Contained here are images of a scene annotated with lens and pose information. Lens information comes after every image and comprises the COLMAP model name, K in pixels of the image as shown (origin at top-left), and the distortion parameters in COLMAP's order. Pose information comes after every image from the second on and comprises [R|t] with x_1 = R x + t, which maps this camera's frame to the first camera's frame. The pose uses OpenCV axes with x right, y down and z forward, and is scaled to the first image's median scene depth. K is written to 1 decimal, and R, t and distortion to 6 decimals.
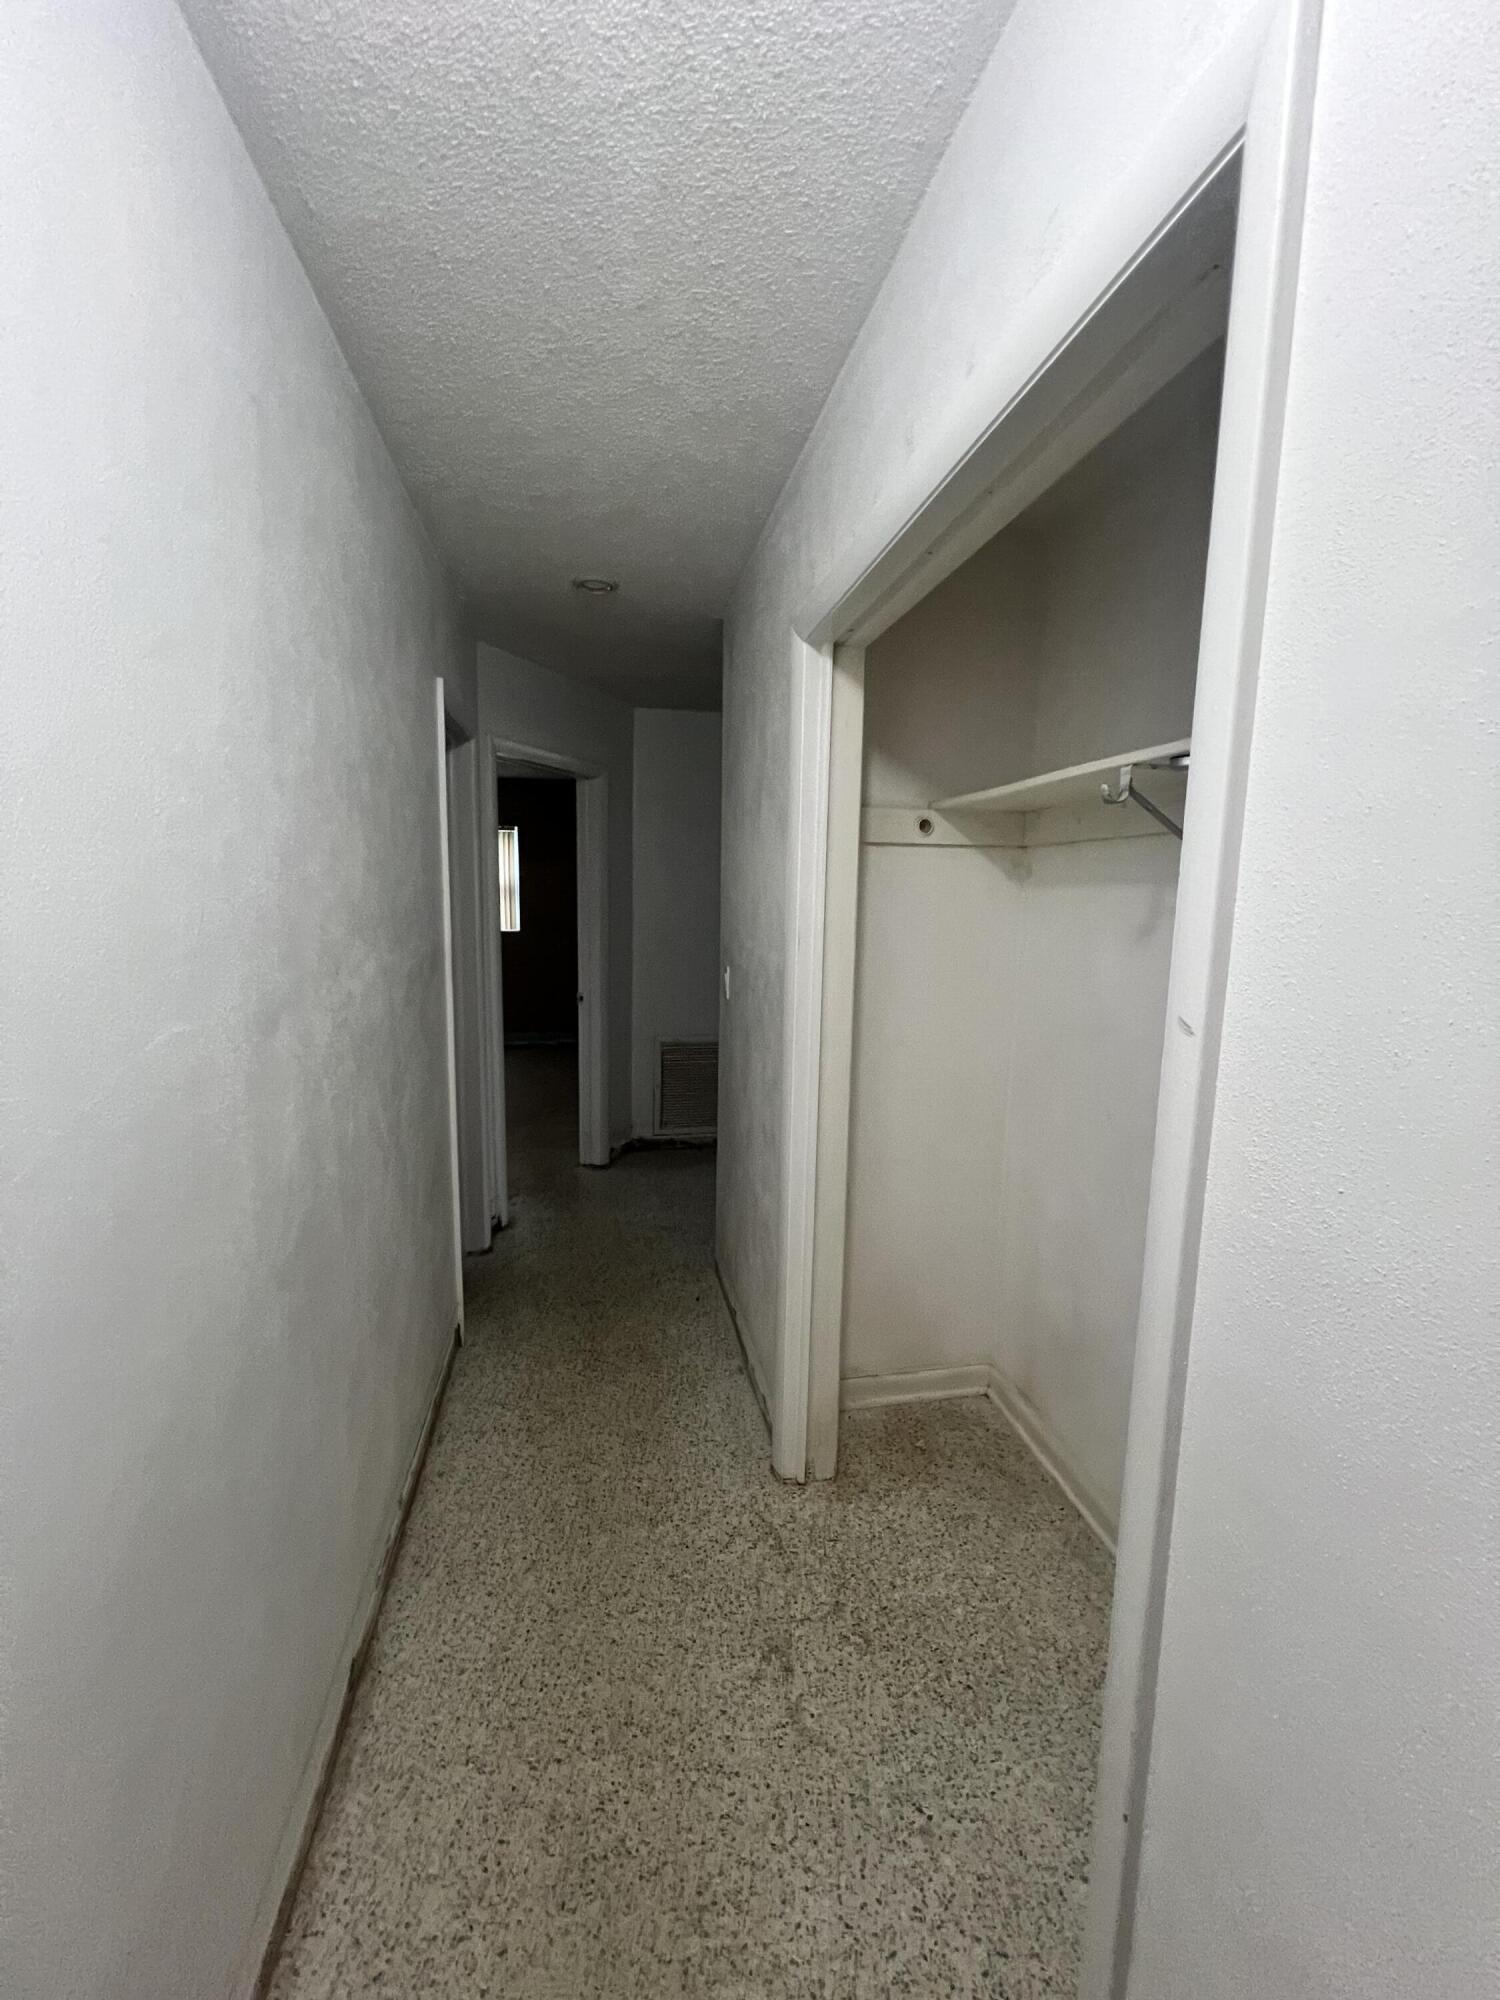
lens RADIAL K [[805.5, 0, 750.5], [0, 805.5, 998.5], [0, 0, 1]] dist [-0.001150, -0.000003]
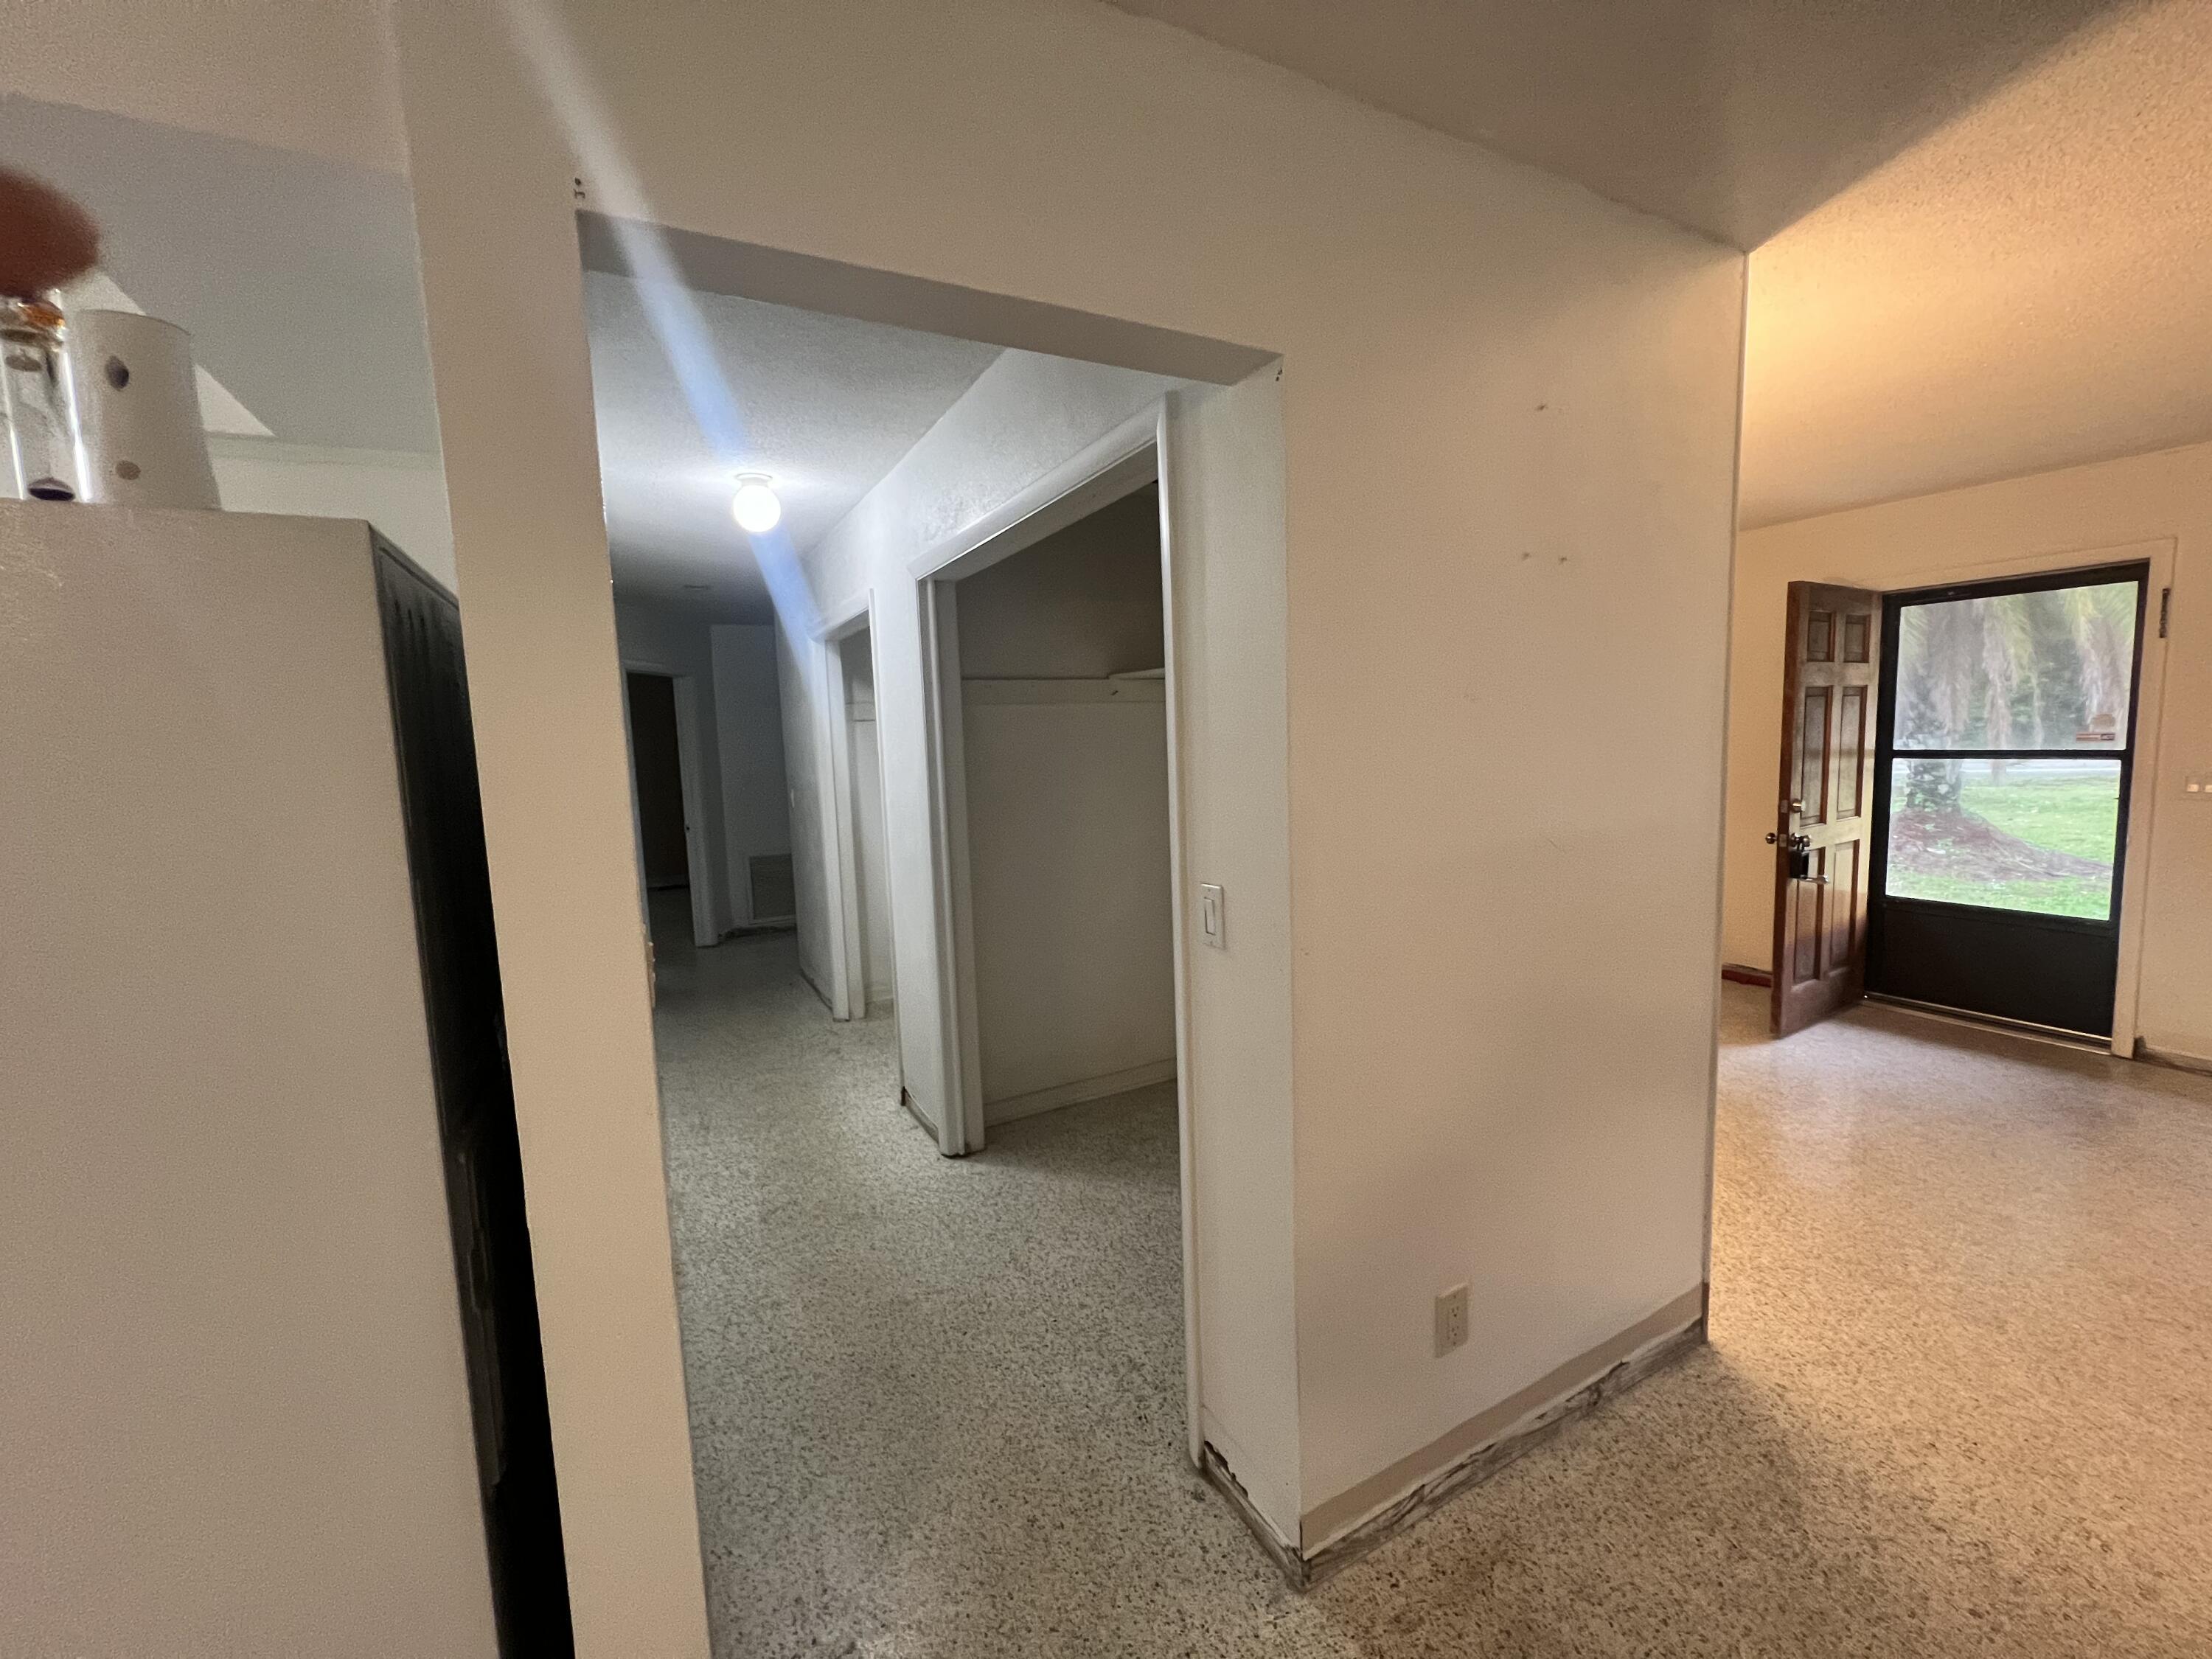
lens RADIAL K [[890.9, 0, 1104.4], [0, 890.9, 827.7], [0, 0, 1]] dist [-0.001150, -0.000003]
pose [[0.952897, -0.083310, 0.291627, 0.061133], [0.092748, 0.995515, -0.018664, 0.184892], [-0.288764, 0.044833, 0.956350, -1.375217]]
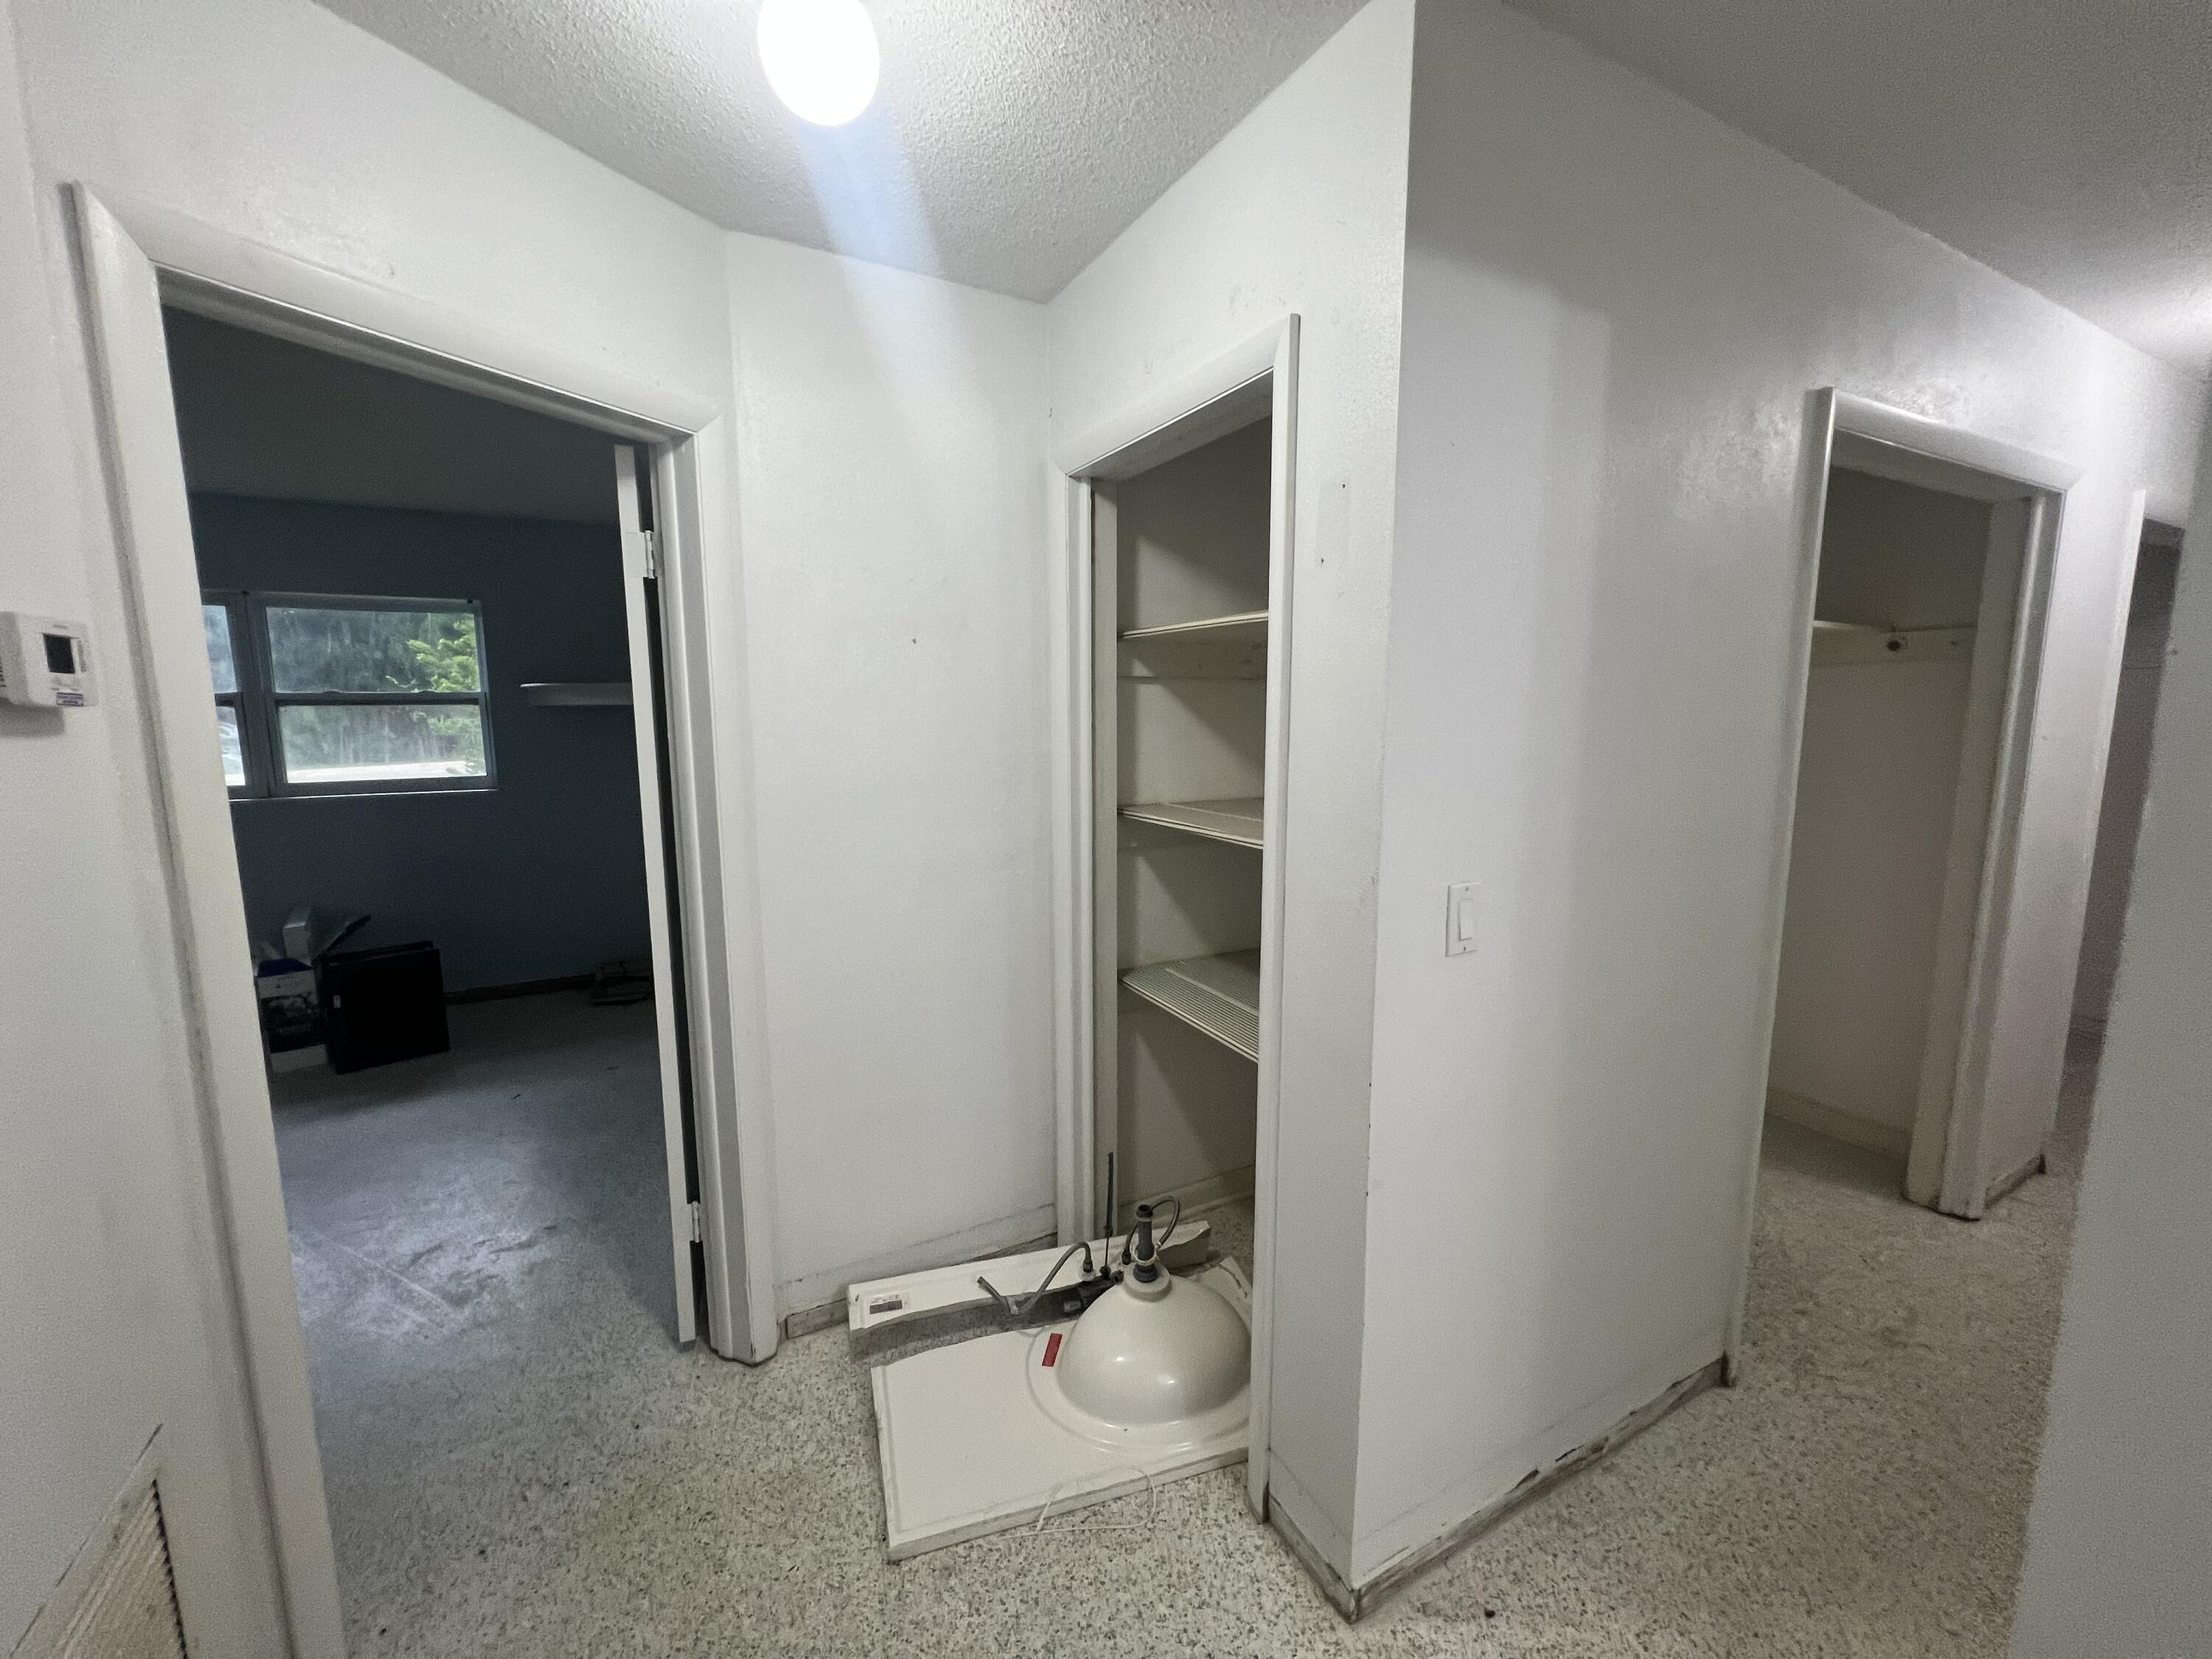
lens RADIAL K [[890.9, 0, 1110.8], [0, 890.9, 826.3], [0, 0, 1]] dist [-0.001150, -0.000003]
pose [[-0.304522, -0.148611, 0.940840, -0.531074], [0.127518, 0.972501, 0.194886, -0.232224], [-0.943931, 0.179321, -0.277198, 1.665312]]
